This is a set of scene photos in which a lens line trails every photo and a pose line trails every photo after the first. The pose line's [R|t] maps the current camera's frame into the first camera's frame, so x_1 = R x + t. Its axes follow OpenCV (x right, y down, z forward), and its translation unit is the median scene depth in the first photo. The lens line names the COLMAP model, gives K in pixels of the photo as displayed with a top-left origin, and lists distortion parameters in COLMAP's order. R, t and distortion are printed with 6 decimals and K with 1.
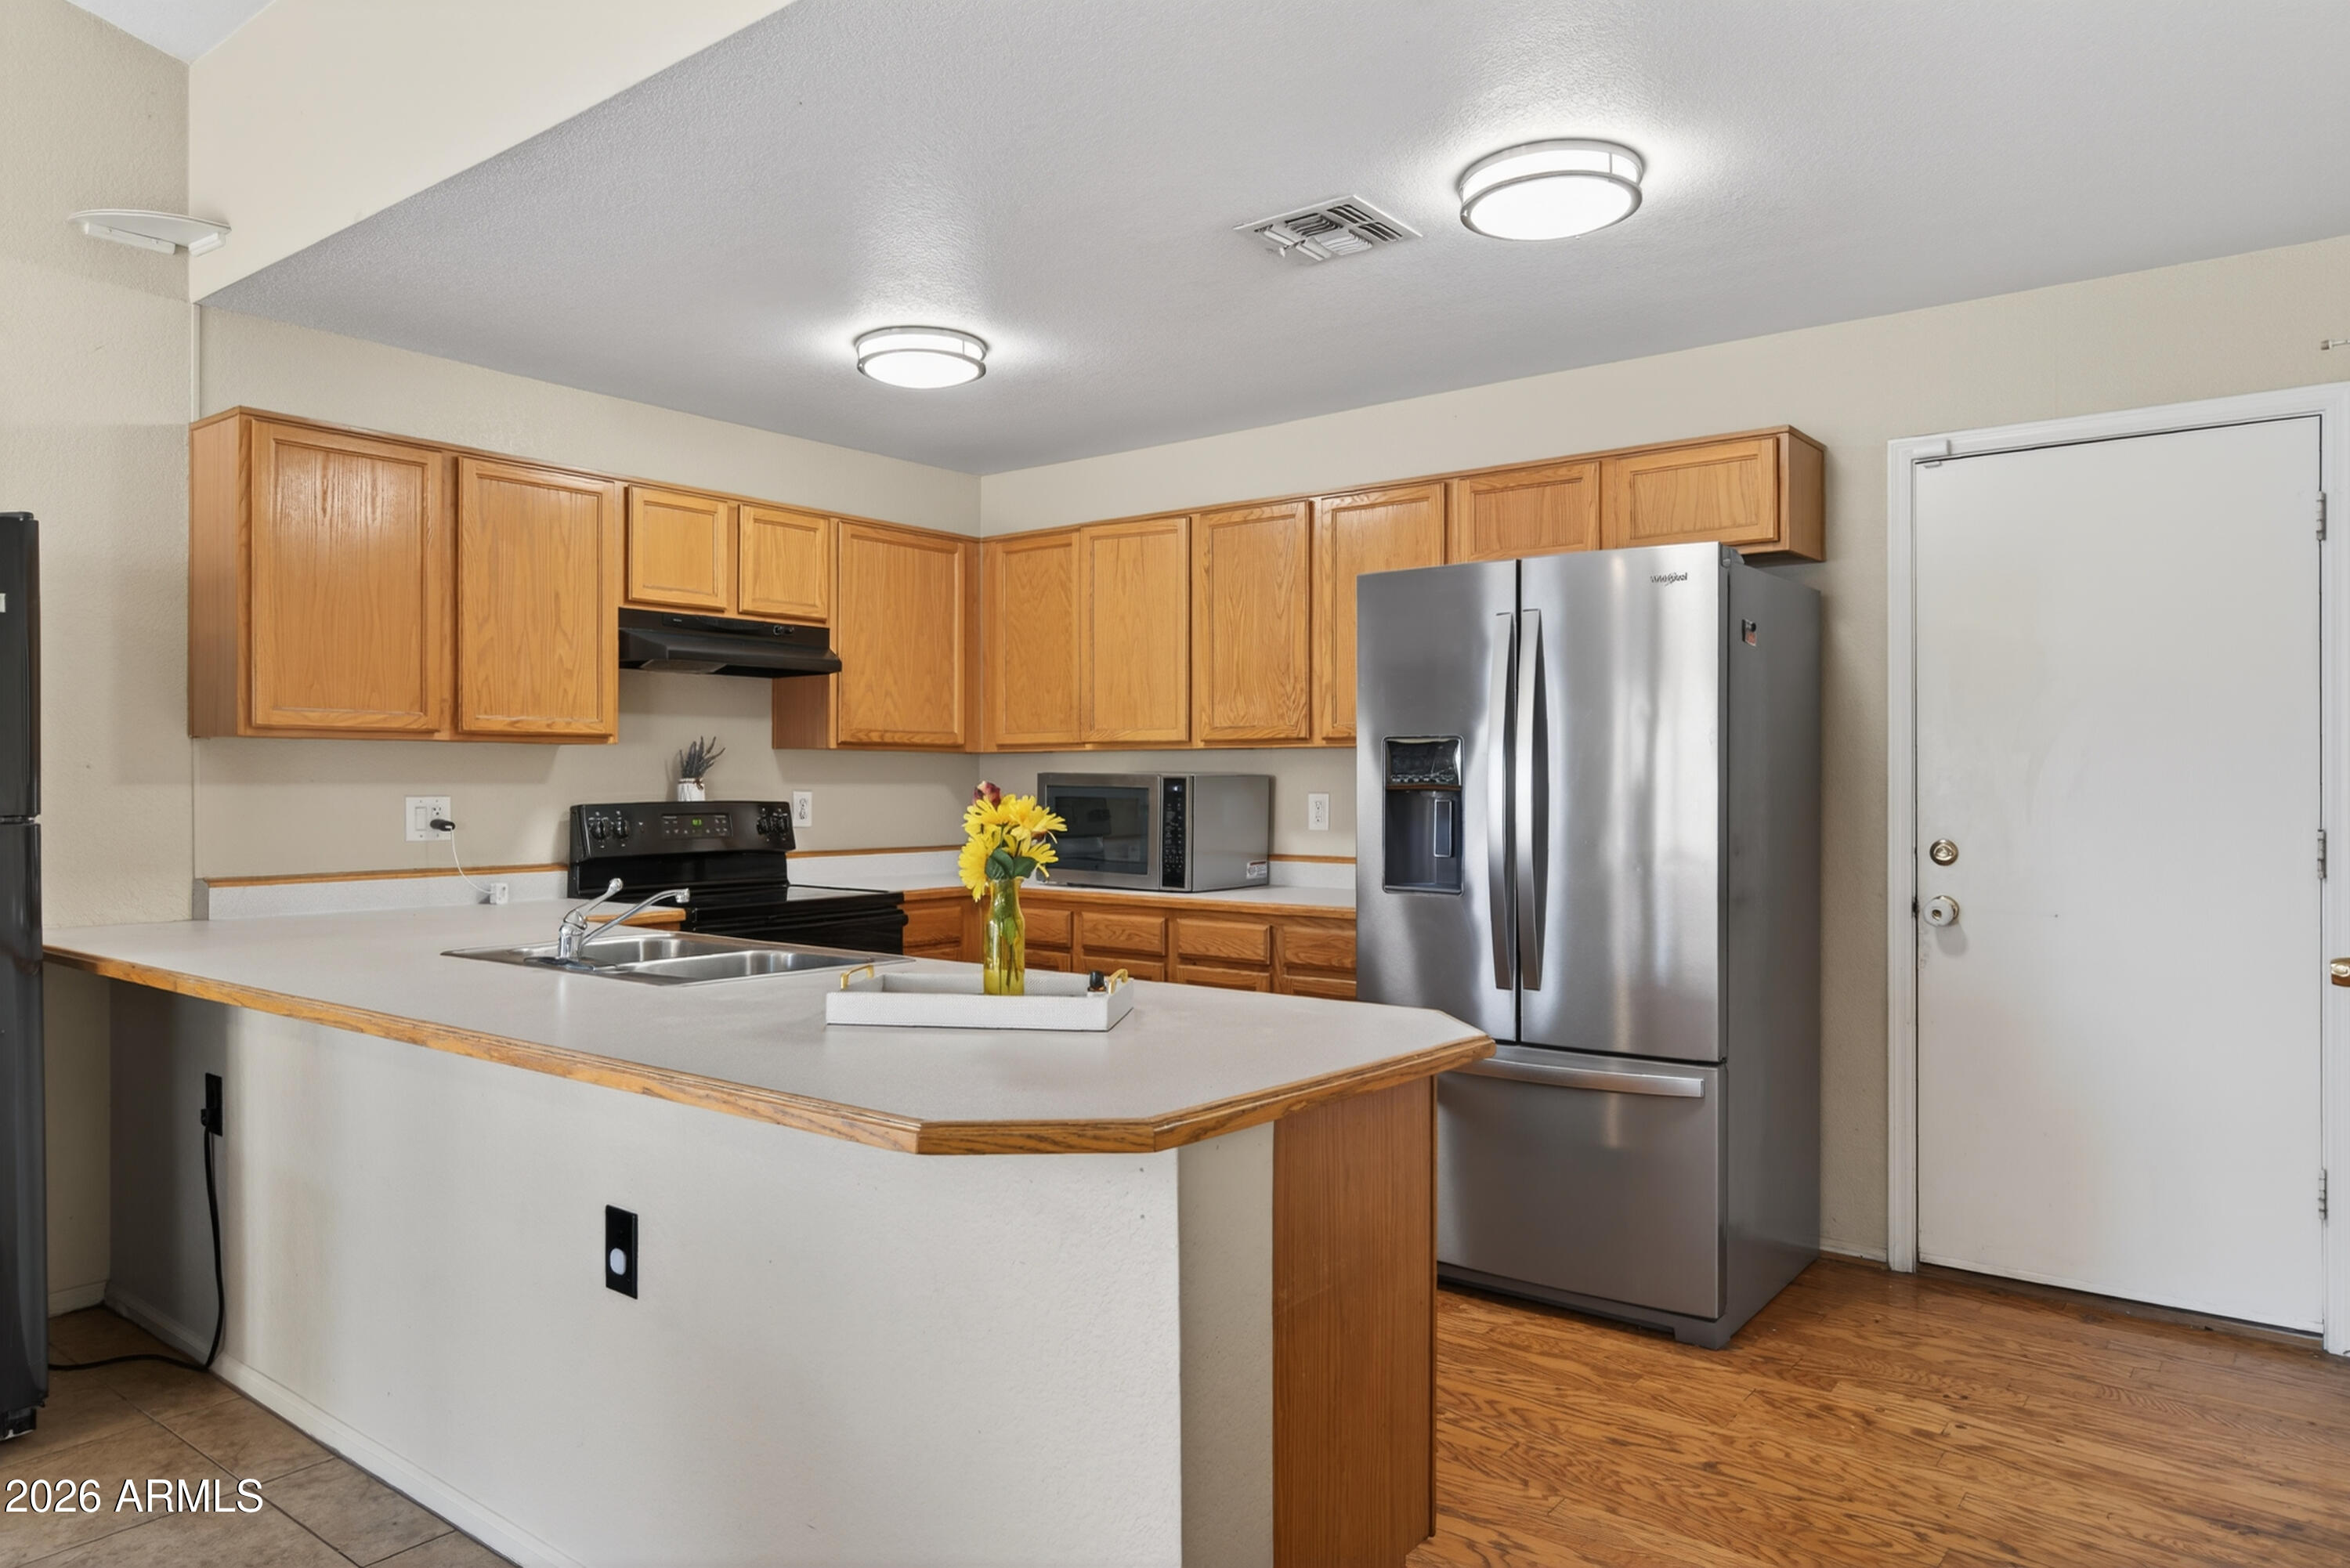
lens RADIAL K [[1500.3, 0, 1172.4], [0, 1500.3, 773.1], [0, 0, 1]] dist [-0.020635, 0.000599]
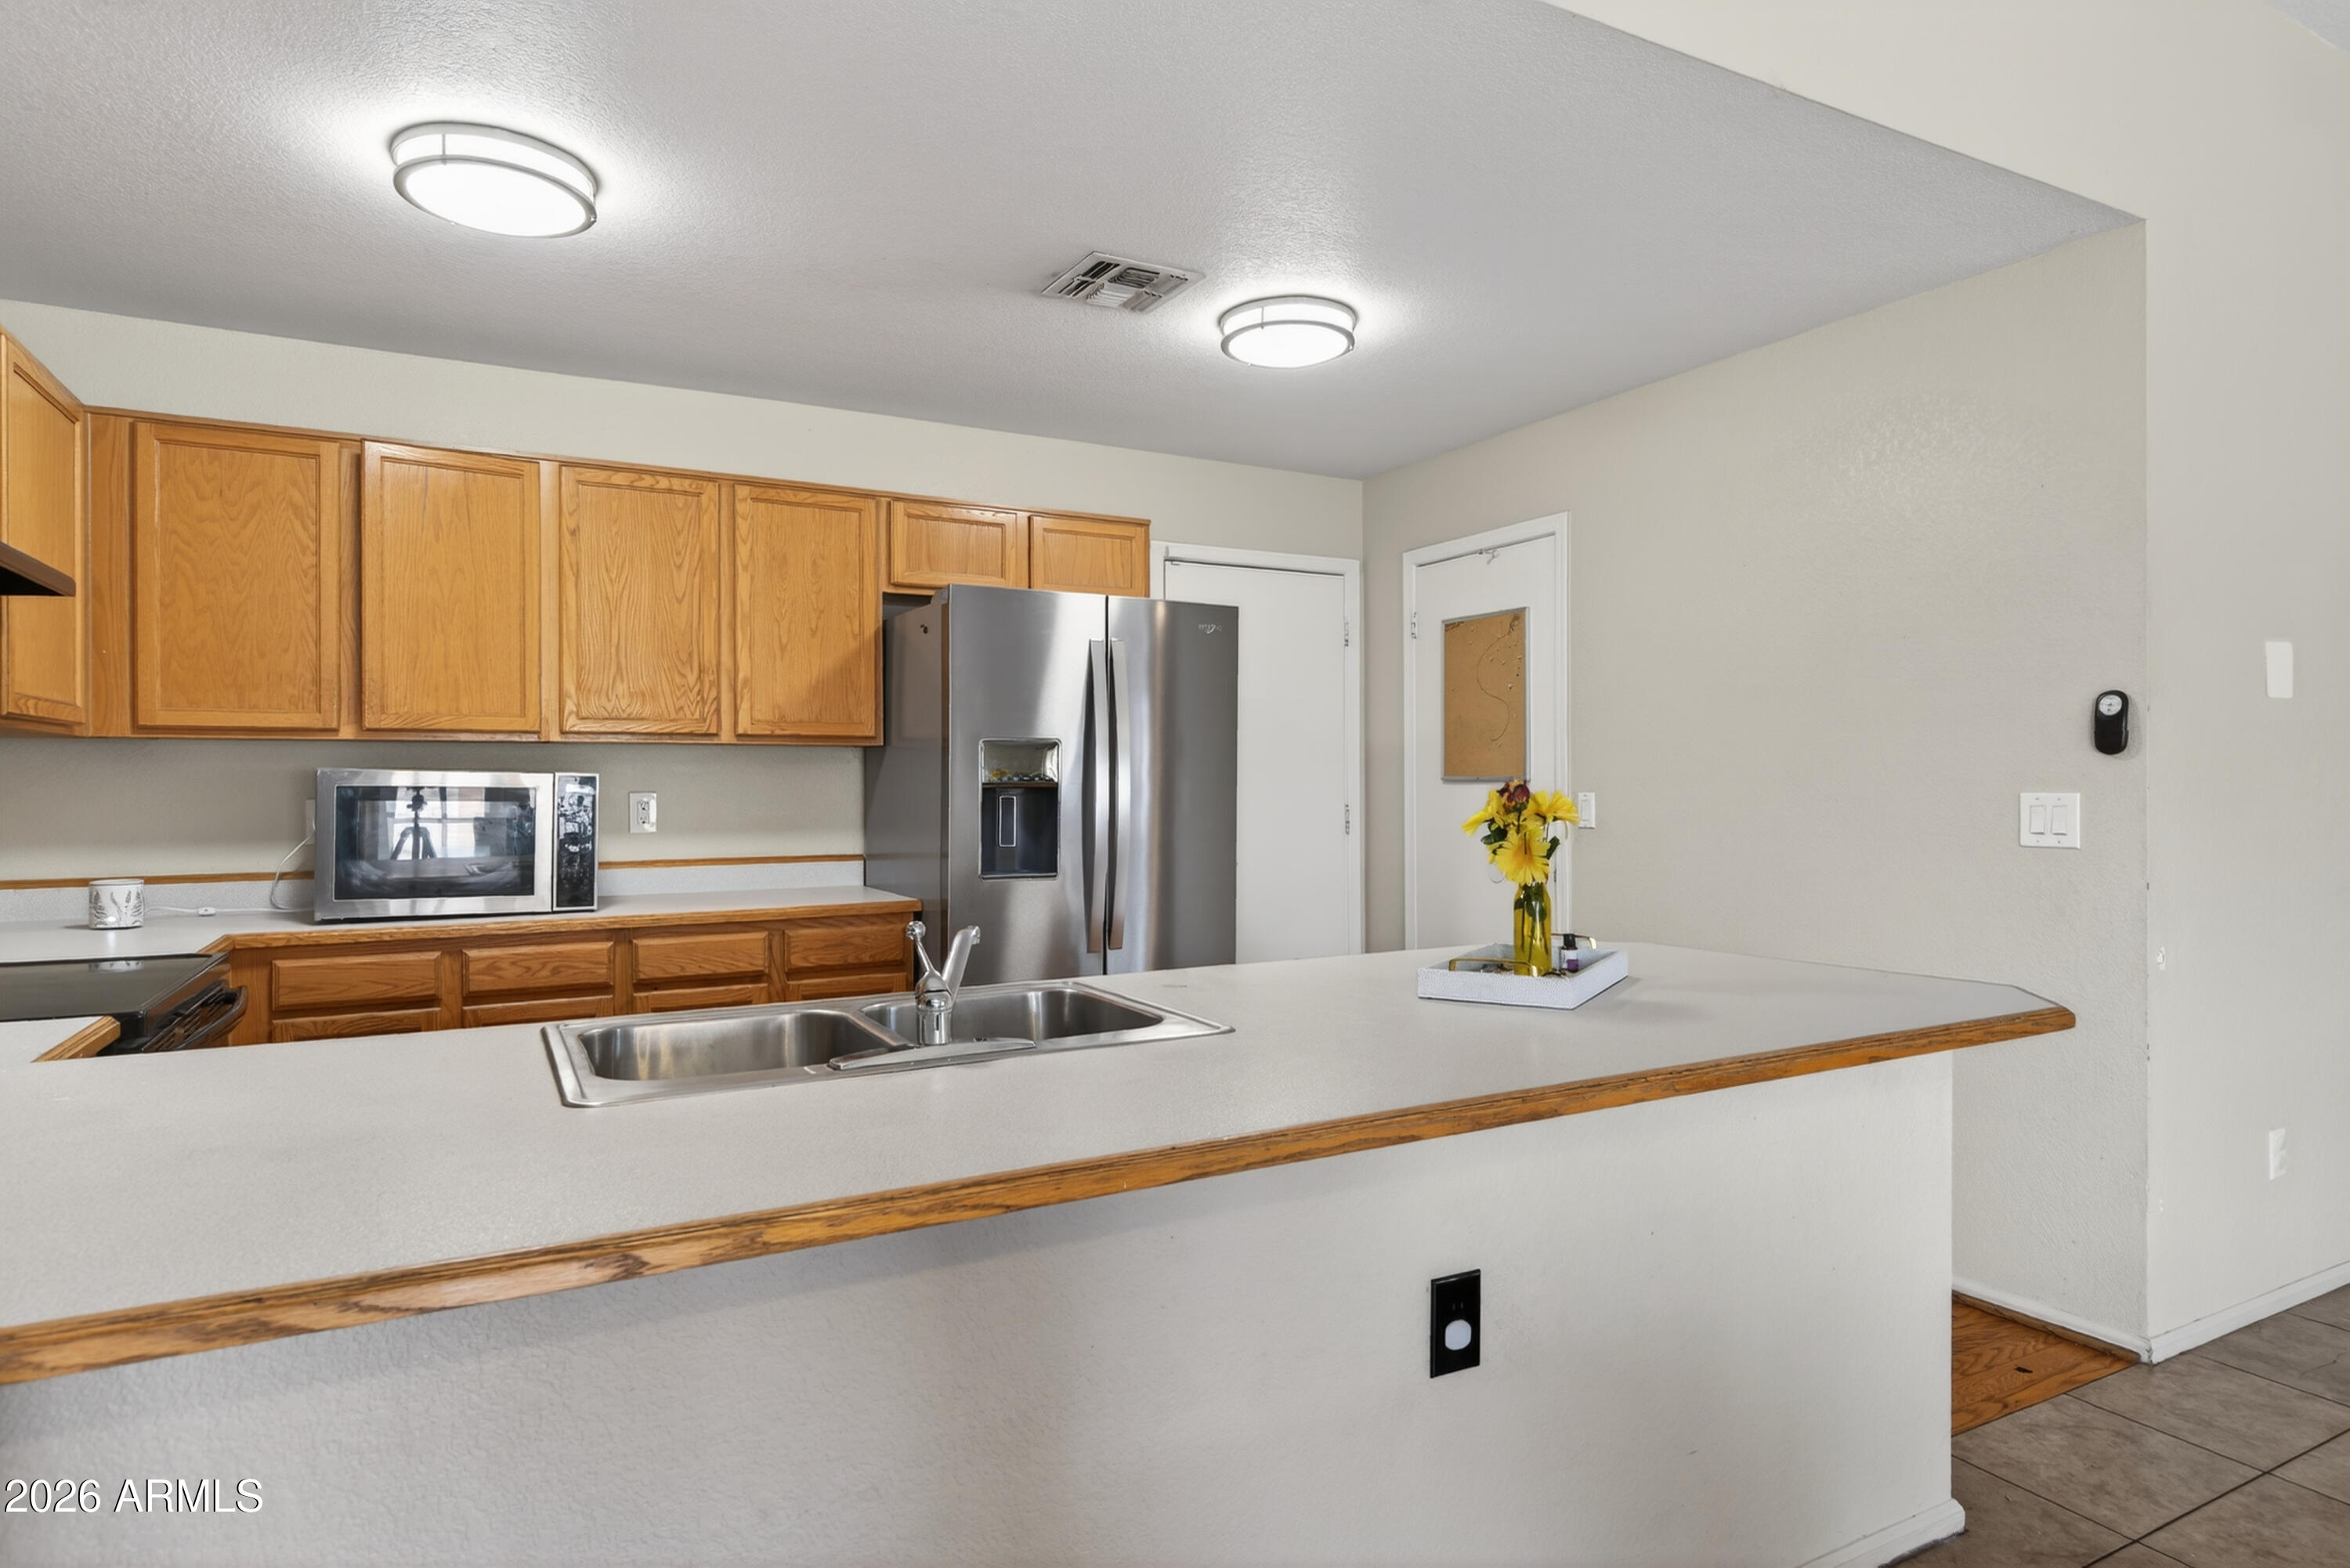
lens RADIAL K [[1305.6, 0, 1158.4], [0, 1305.6, 775.9], [0, 0, 1]] dist [0.010270, 0.000185]
pose [[0.404099, 0.000841, 0.914715, -0.582856], [-0.003484, 0.999994, 0.000620, 0.001829], [-0.914708, -0.003438, 0.404100, 0.438119]]
